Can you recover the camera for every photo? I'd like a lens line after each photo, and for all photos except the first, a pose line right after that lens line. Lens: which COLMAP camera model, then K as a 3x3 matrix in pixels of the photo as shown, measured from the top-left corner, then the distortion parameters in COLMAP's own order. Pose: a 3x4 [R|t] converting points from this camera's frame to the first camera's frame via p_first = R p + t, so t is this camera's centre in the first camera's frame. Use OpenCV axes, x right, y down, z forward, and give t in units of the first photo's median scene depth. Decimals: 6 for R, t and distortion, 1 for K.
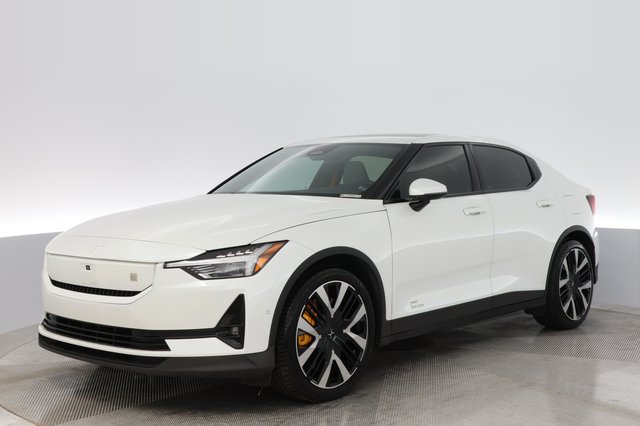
lens RADIAL K [[1153.9, 0, 319.3], [0, 1153.9, 213.3], [0, 0, 1]] dist [-0.210155, 0.000000]
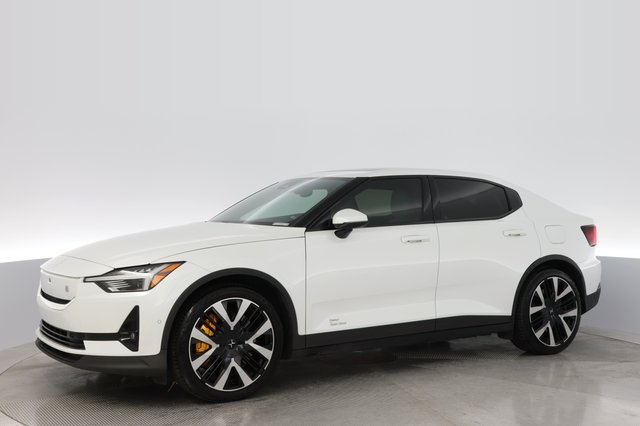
lens RADIAL K [[1153.9, 0, 319.4], [0, 1153.9, 212.7], [0, 0, 1]] dist [-0.210155, 0.000000]
pose [[0.945942, 0.004596, -0.324303, 0.450491], [-0.012699, 0.999658, -0.022872, -0.000884], [0.324087, 0.025754, 0.945677, -0.058488]]
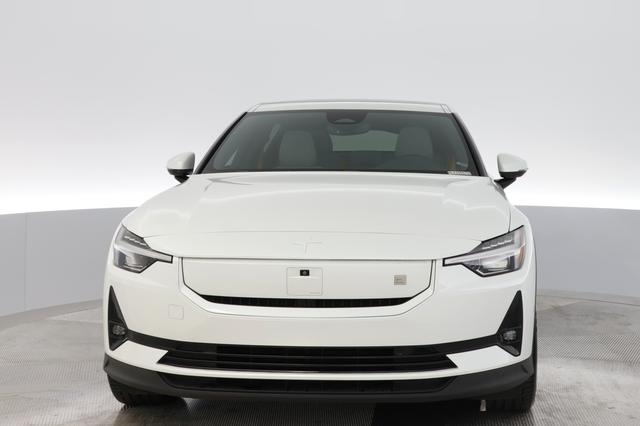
lens RADIAL K [[1153.9, 0, 319.2], [0, 1153.9, 213.3], [0, 0, 1]] dist [-0.210155, 0.000000]
pose [[0.808819, -0.026662, 0.587453, -0.618496], [0.006532, 0.999317, 0.036361, -0.017234], [-0.588021, -0.025572, 0.808441, 0.369481]]
